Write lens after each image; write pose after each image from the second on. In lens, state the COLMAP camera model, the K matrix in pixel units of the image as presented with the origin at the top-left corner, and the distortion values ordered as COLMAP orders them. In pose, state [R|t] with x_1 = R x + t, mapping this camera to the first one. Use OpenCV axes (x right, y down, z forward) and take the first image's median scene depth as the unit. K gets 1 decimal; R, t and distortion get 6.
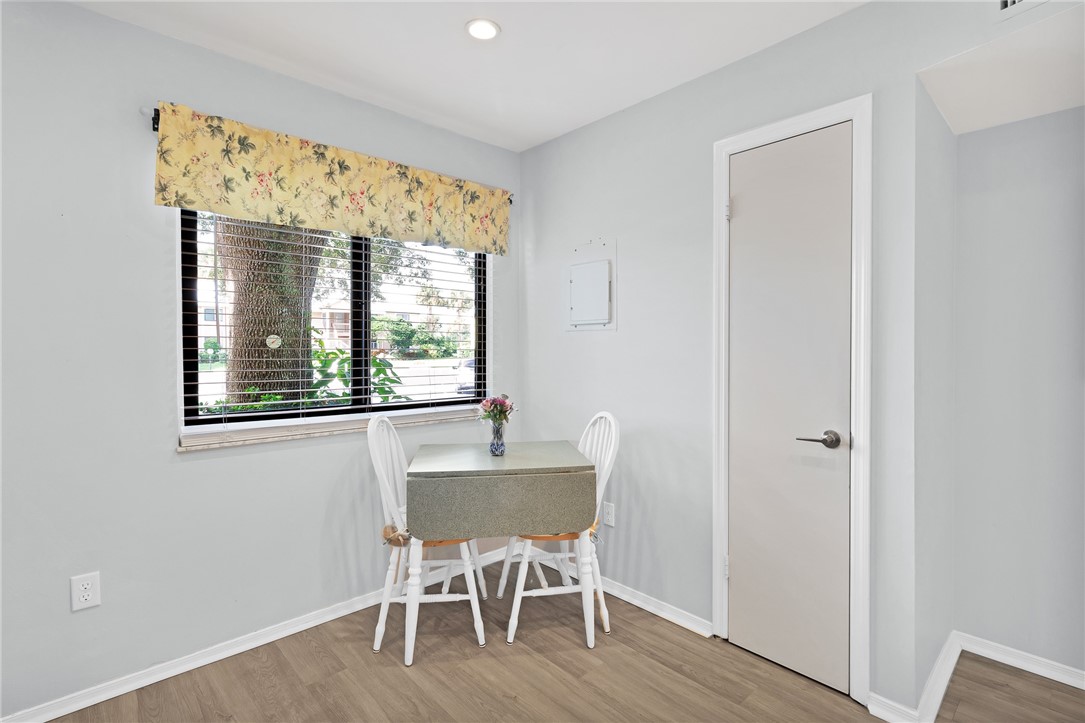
lens RADIAL K [[518.3, 0, 546.1], [0, 518.3, 350.7], [0, 0, 1]] dist [0.002183, 0.000229]
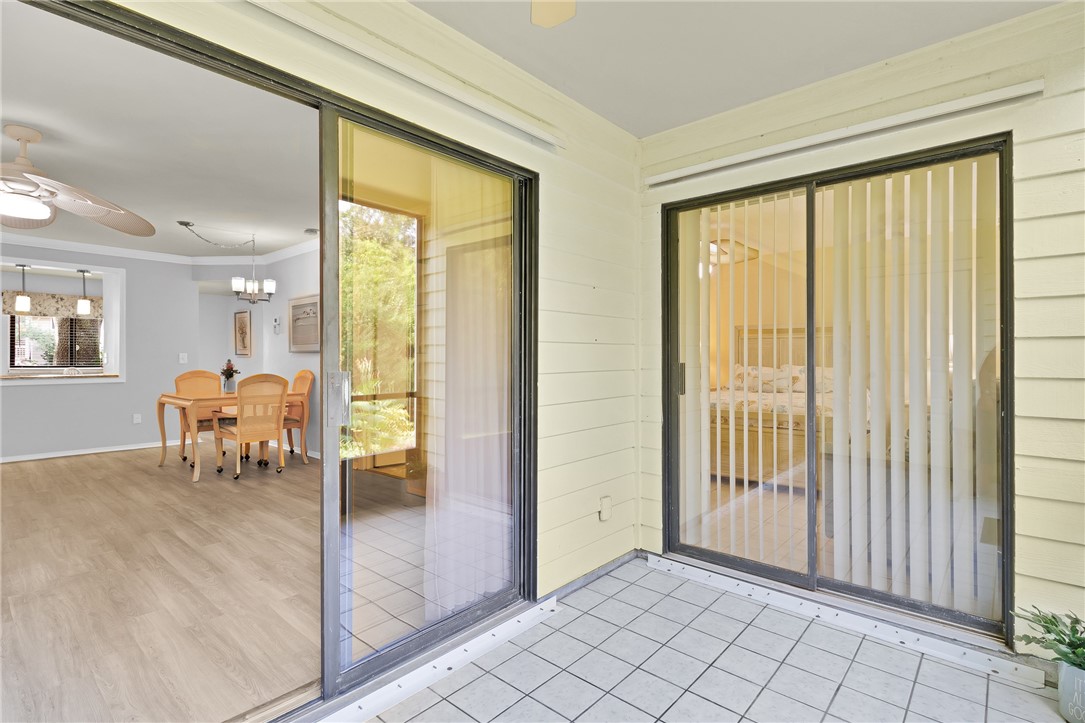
lens RADIAL K [[518.3, 0, 552.0], [0, 518.3, 359.0], [0, 0, 1]] dist [0.002183, 0.000229]
pose [[0.993358, 0.002124, 0.115047, 2.782395], [-0.001993, 0.999997, -0.001252, 0.070986], [-0.115050, 0.001014, 0.993359, -3.225241]]
